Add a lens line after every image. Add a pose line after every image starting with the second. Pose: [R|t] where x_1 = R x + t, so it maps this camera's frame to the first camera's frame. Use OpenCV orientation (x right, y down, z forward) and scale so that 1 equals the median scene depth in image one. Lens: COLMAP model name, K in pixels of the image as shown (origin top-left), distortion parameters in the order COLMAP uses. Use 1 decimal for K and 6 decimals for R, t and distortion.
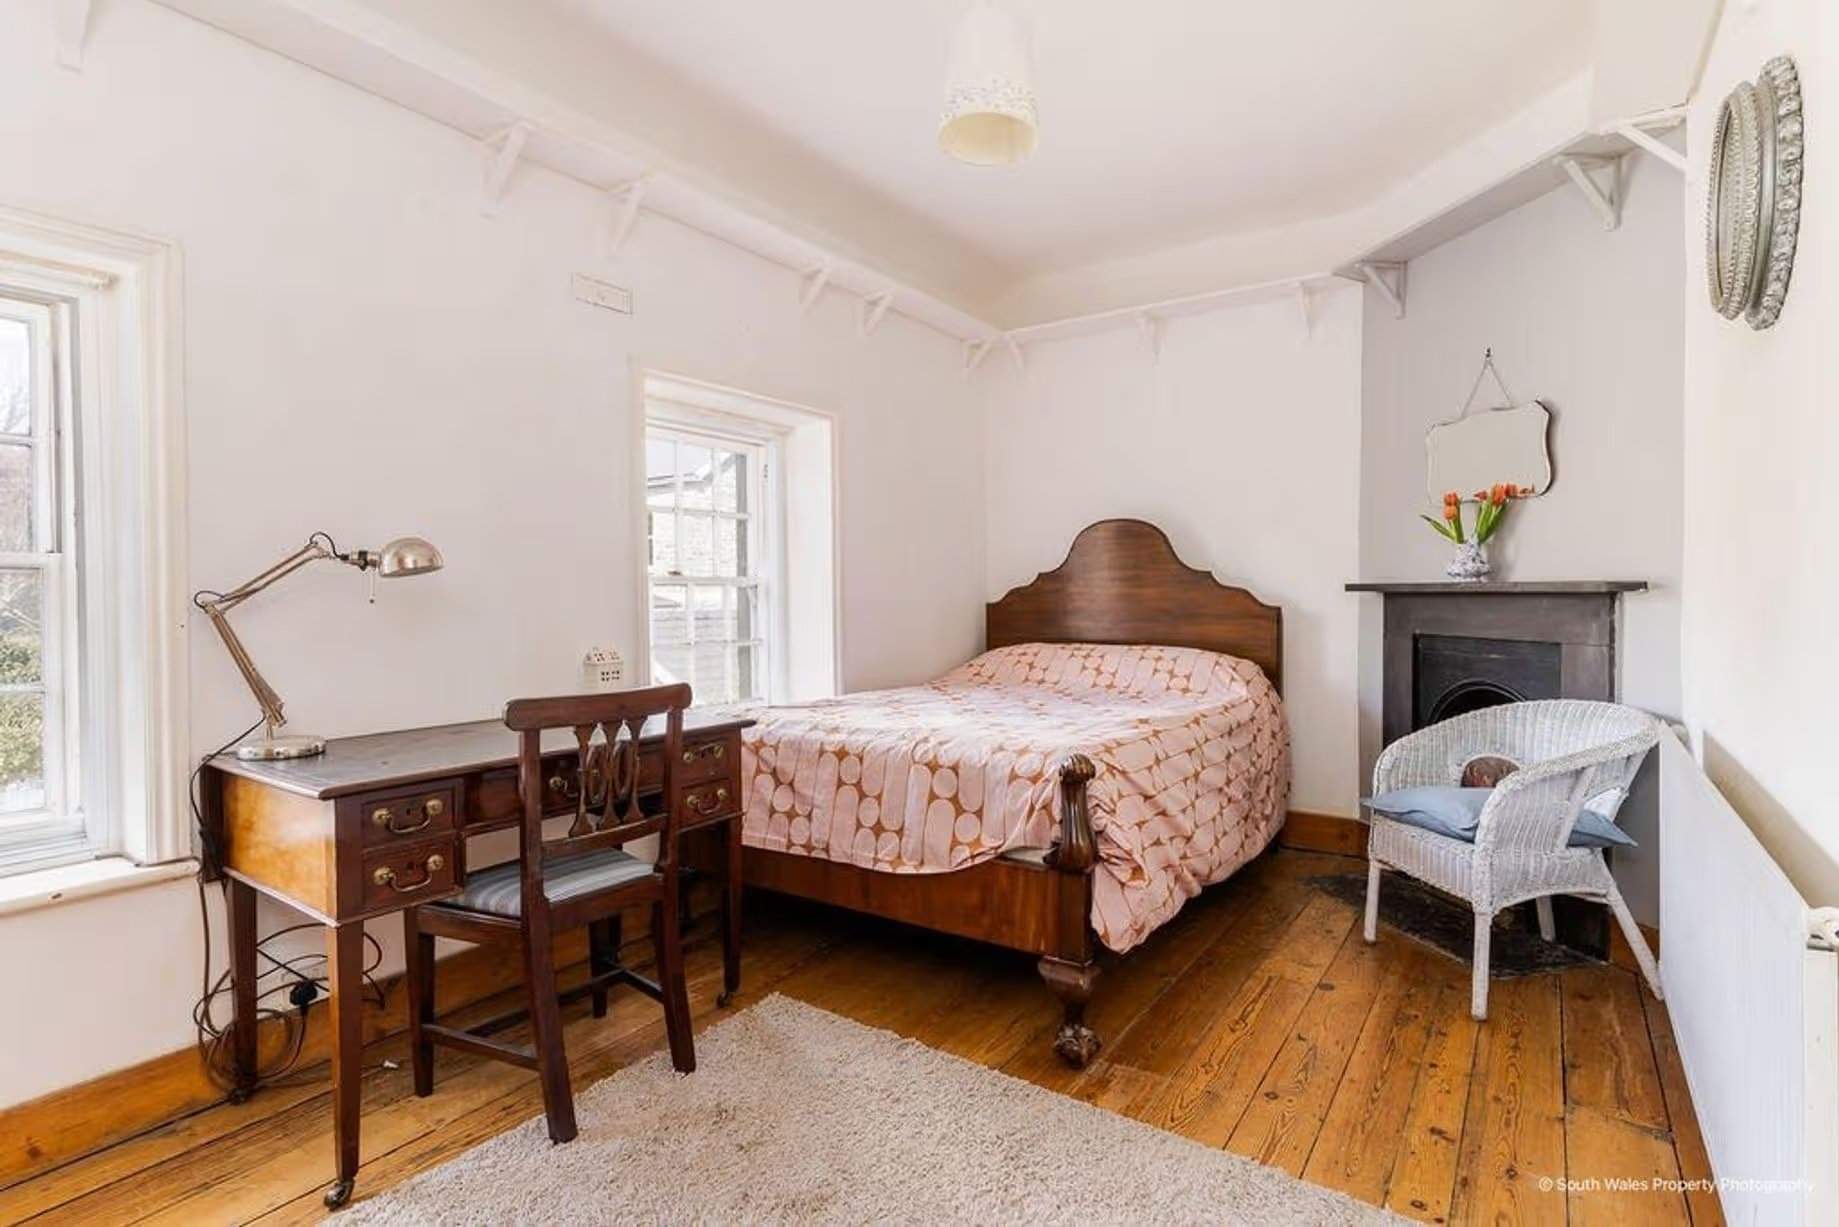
lens RADIAL K [[868.0, 0, 924.6], [0, 868.0, 601.5], [0, 0, 1]] dist [-0.000259, -0.000019]
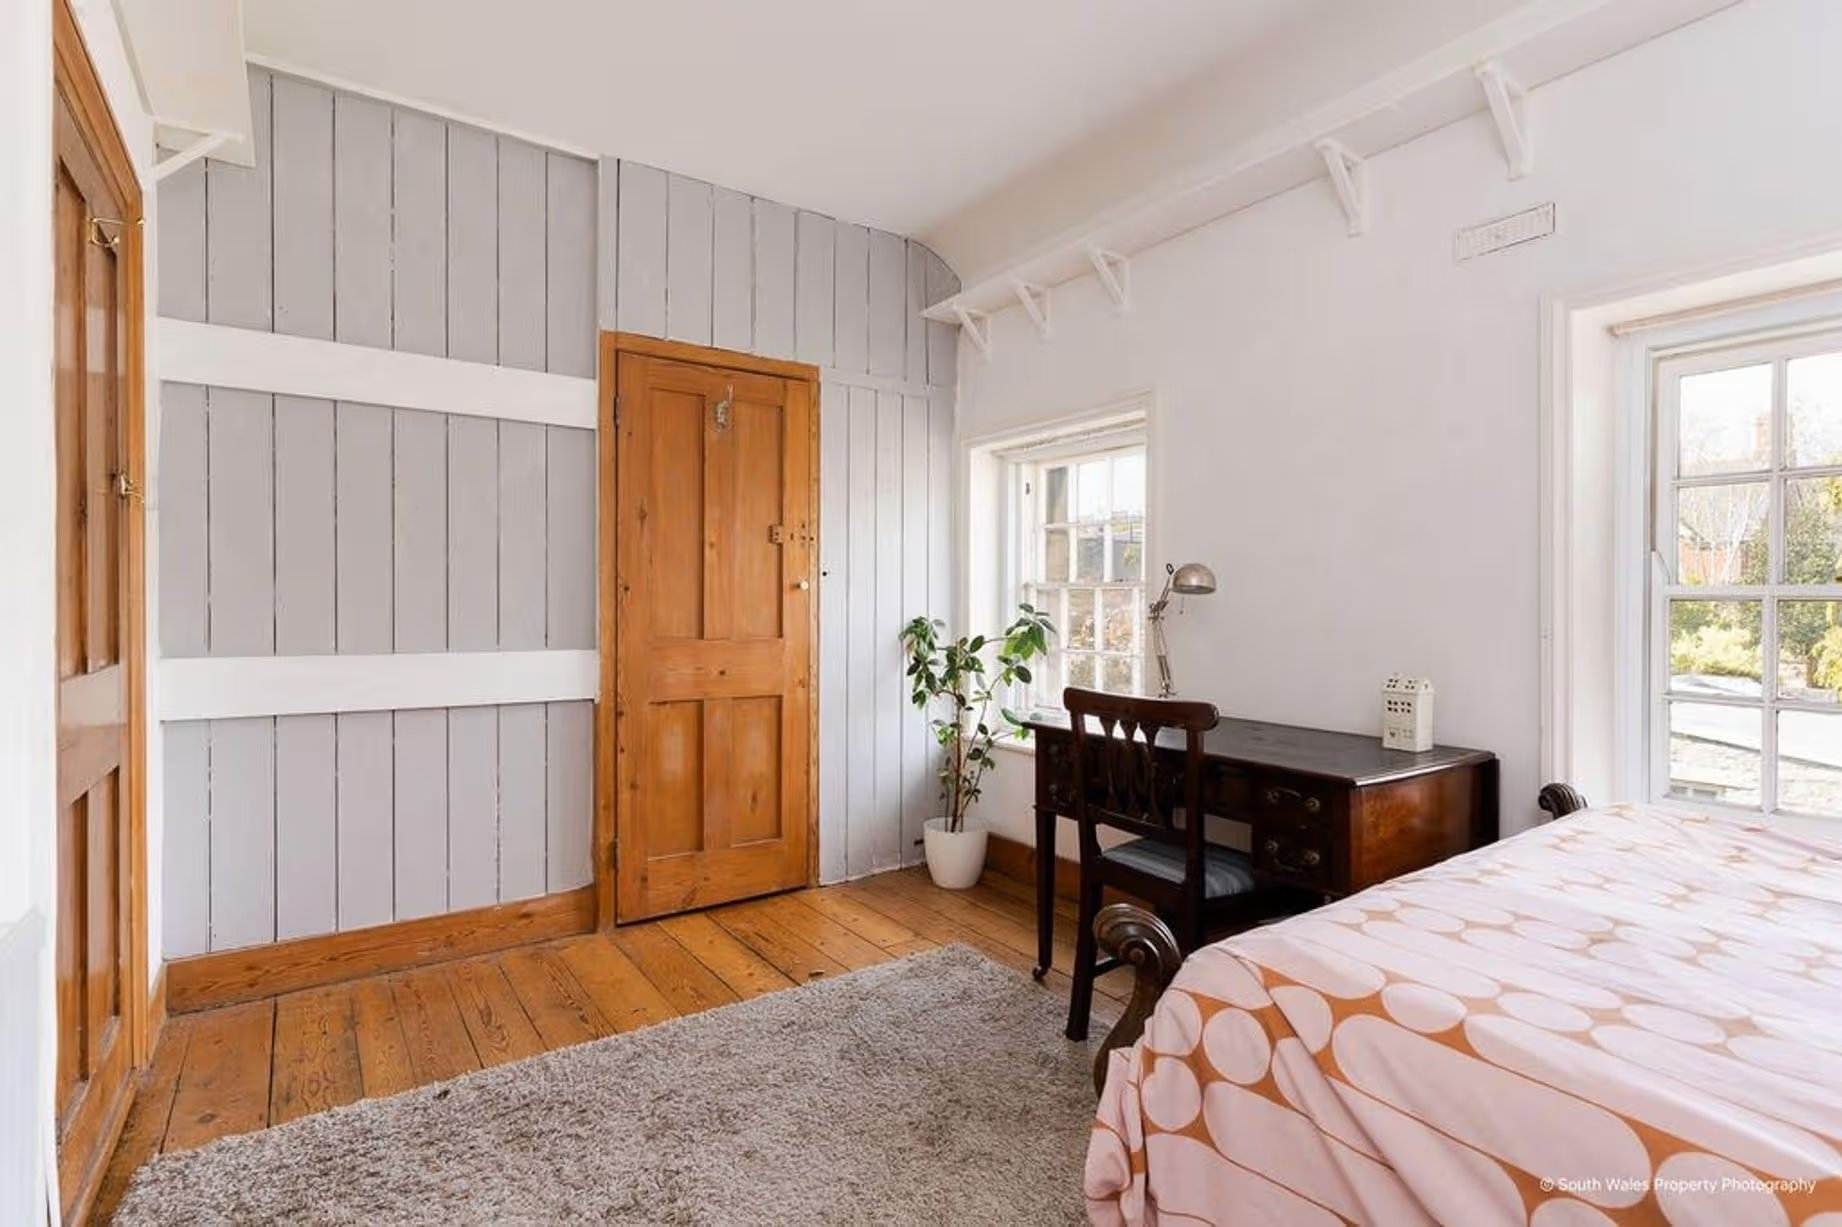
lens RADIAL K [[869.4, 0, 926.1], [0, 869.4, 601.4], [0, 0, 1]] dist [-0.000259, -0.000019]
pose [[-0.339814, -0.006152, -0.940473, 0.779824], [-0.023140, 0.999731, 0.001821, -0.011742], [0.940208, 0.022381, -0.339865, 1.130628]]
